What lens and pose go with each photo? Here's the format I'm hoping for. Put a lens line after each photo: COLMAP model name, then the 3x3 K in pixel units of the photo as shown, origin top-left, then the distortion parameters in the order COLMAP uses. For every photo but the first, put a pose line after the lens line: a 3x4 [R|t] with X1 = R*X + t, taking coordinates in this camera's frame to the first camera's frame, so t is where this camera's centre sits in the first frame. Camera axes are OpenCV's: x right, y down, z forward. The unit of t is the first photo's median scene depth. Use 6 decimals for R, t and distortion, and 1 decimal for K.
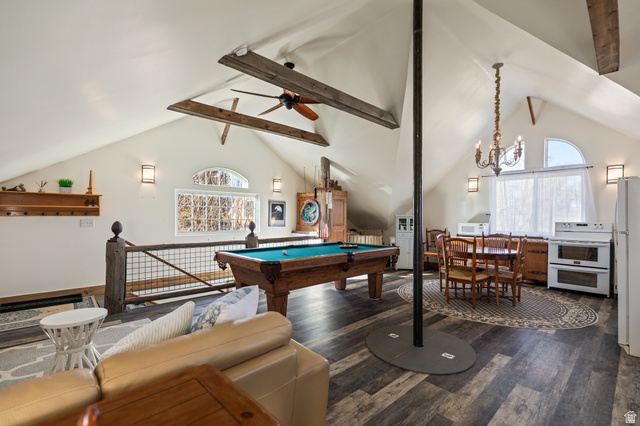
lens RADIAL K [[294.7, 0, 319.5], [0, 294.7, 216.5], [0, 0, 1]] dist [0.005602, -0.000809]
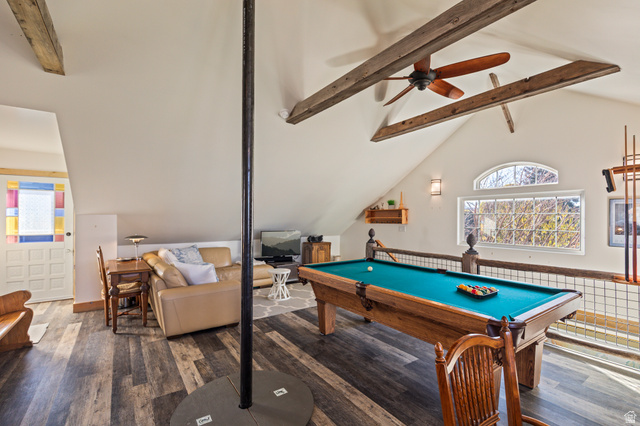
lens RADIAL K [[294.7, 0, 320.4], [0, 294.7, 215.8], [0, 0, 1]] dist [0.005602, -0.000809]
pose [[-0.149883, -0.009190, -0.988661, 0.867241], [0.004315, 0.999941, -0.009949, -0.037224], [0.988694, -0.005757, -0.149835, 1.065623]]
